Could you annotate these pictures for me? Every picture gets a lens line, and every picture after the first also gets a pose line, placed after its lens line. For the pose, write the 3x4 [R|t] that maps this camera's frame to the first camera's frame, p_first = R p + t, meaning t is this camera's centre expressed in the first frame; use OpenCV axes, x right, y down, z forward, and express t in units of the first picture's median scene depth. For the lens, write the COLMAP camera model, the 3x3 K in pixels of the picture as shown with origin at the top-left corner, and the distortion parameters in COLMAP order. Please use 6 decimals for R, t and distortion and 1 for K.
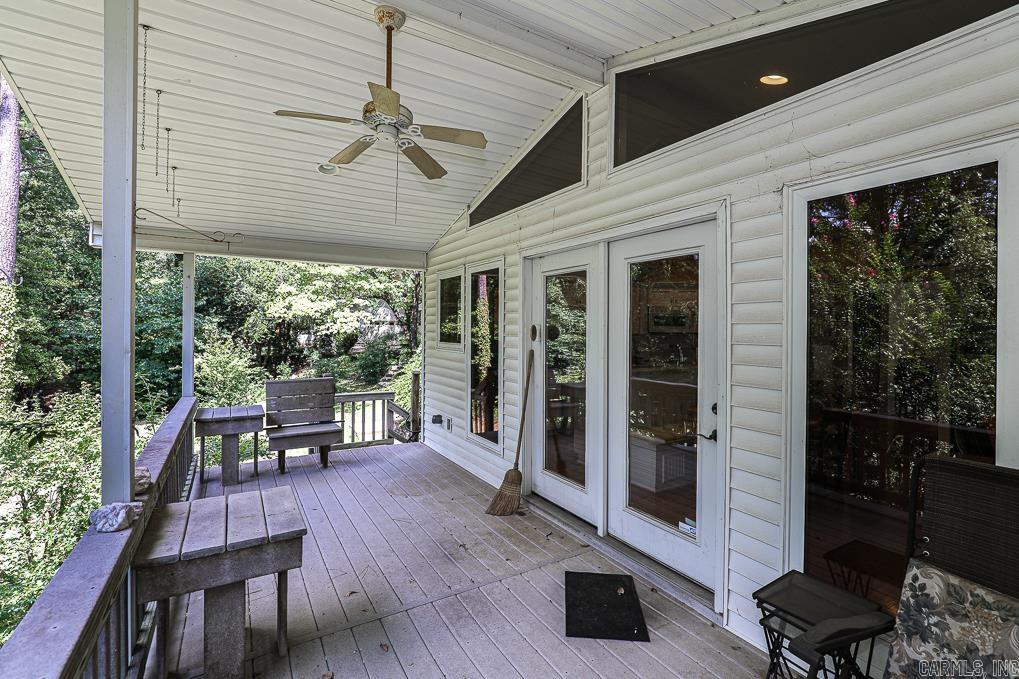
lens RADIAL K [[463.5, 0, 511.0], [0, 463.5, 332.1], [0, 0, 1]] dist [-0.000973, -0.000019]
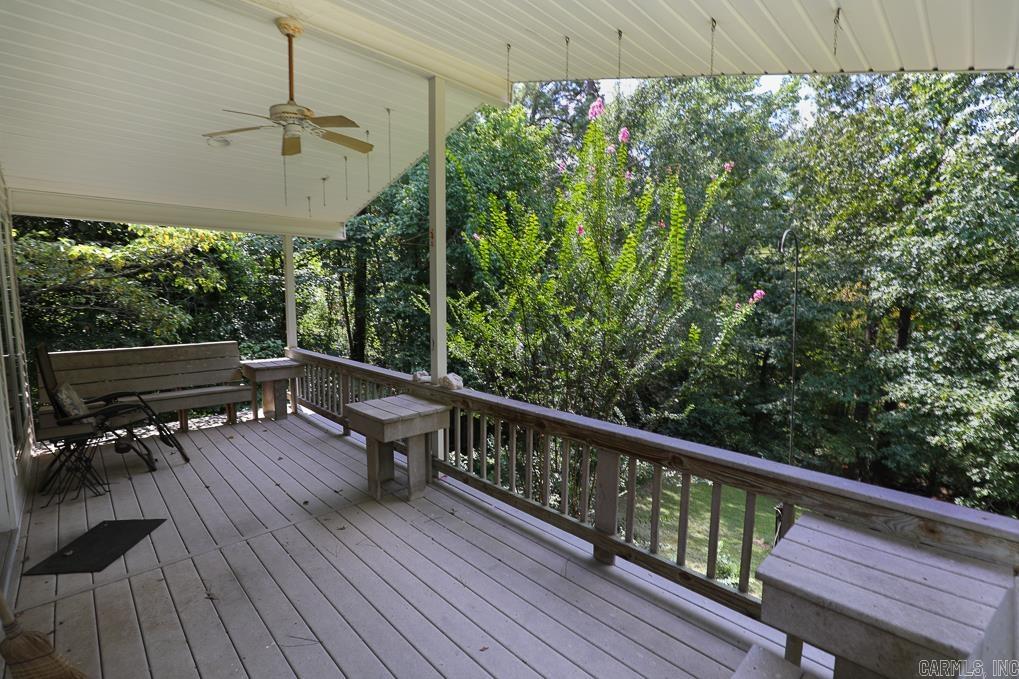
lens RADIAL K [[462.4, 0, 509.1], [0, 462.4, 342.0], [0, 0, 1]] dist [-0.025894, 0.008771]
pose [[-0.975435, 0.011936, -0.219965, -0.089599], [-0.013188, 0.993576, 0.112398, -0.005481], [0.219894, 0.112538, -0.969011, 0.384189]]
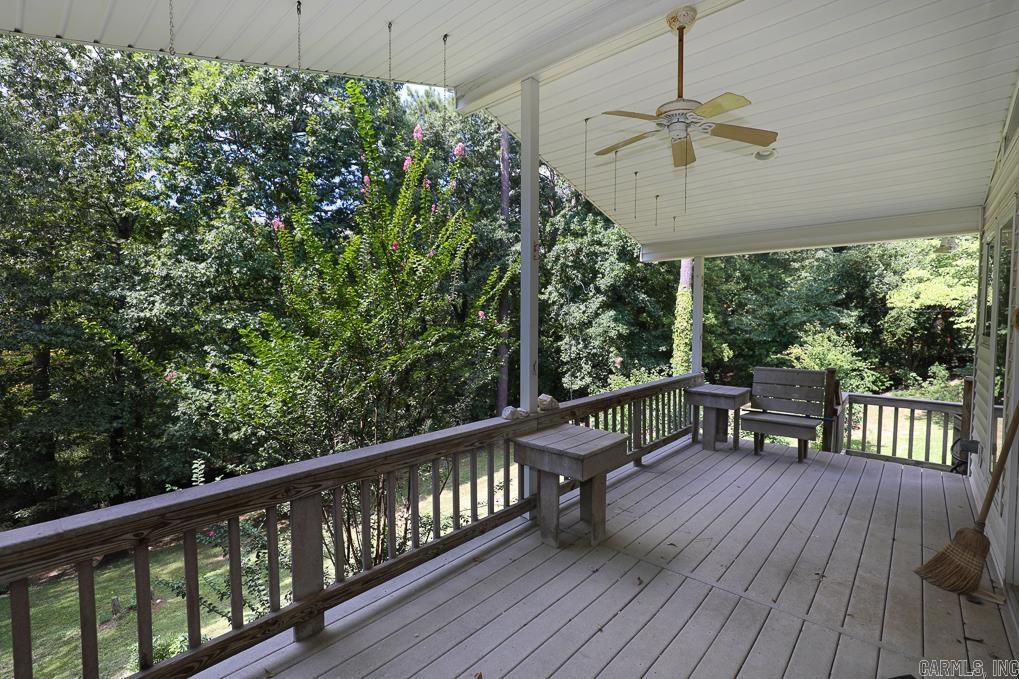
lens RADIAL K [[462.4, 0, 509.1], [0, 462.4, 342.0], [0, 0, 1]] dist [-0.025894, 0.008771]
pose [[0.285471, 0.038414, -0.957617, 0.108323], [-0.007782, 0.999256, 0.037765, 0.004500], [0.958356, -0.003329, 0.285558, 0.052815]]
